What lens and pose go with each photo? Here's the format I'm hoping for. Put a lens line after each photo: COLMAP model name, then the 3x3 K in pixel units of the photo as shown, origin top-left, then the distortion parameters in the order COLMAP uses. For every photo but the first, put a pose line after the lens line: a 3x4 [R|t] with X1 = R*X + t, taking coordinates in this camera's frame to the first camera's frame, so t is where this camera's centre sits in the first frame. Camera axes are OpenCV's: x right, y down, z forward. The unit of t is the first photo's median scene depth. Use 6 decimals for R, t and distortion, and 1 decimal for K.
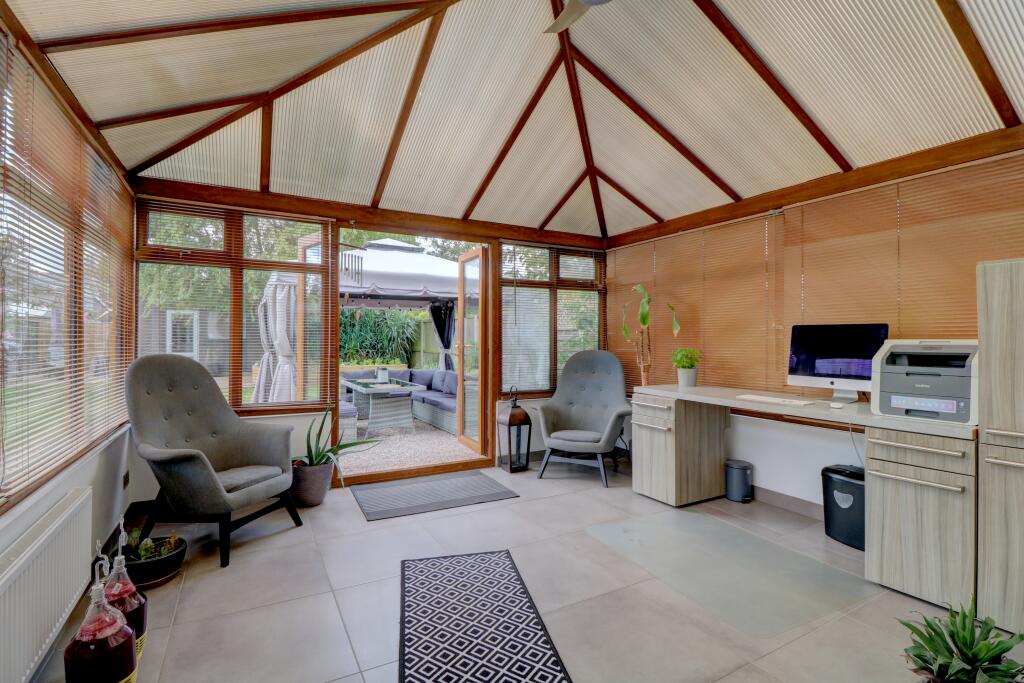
lens RADIAL K [[478.7, 0, 507.0], [0, 478.7, 340.2], [0, 0, 1]] dist [-0.012627, -0.000349]
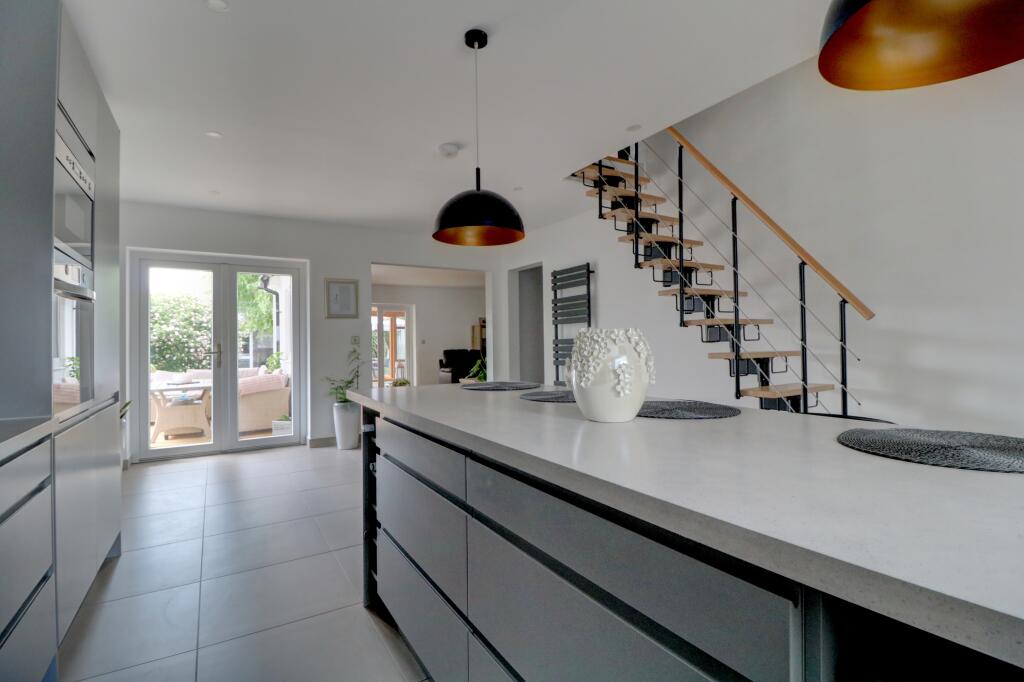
lens RADIAL K [[478.7, 0, 507.0], [0, 478.7, 339.7], [0, 0, 1]] dist [-0.012627, -0.000349]
pose [[0.998824, -0.012282, 0.046892, 0.666027], [0.012067, 0.999915, 0.004861, -0.043330], [-0.046948, -0.004289, 0.998888, -2.629711]]
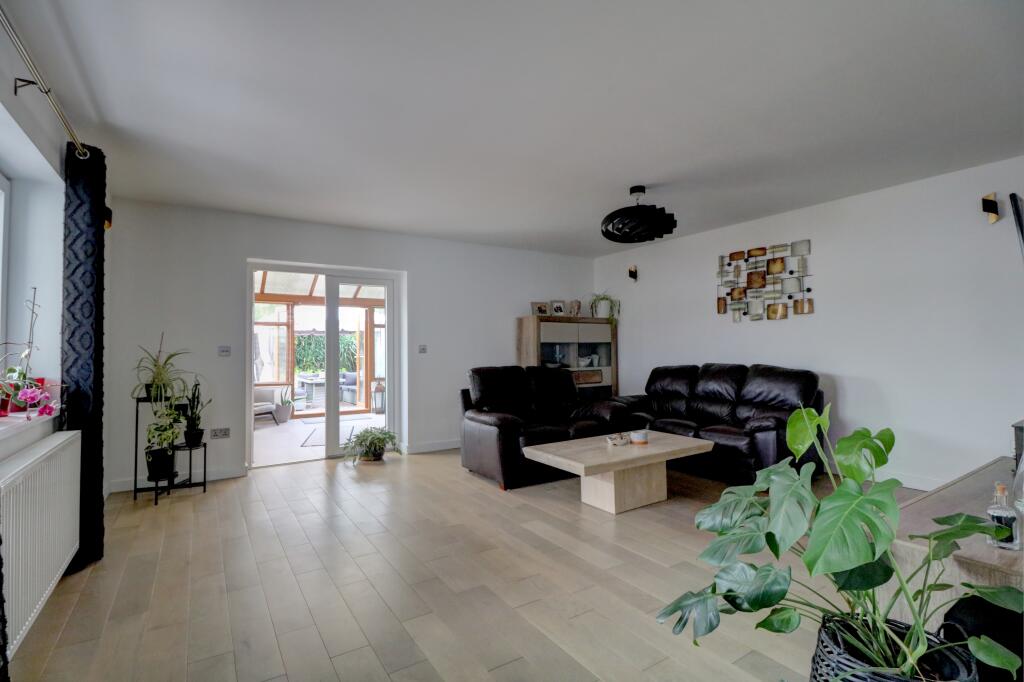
lens RADIAL K [[478.7, 0, 507.0], [0, 478.7, 339.7], [0, 0, 1]] dist [-0.012627, -0.000349]
pose [[0.997301, -0.008360, 0.072950, 0.459134], [0.009322, 0.999874, -0.012853, -0.030437], [-0.072833, 0.013498, 0.997253, -1.251350]]
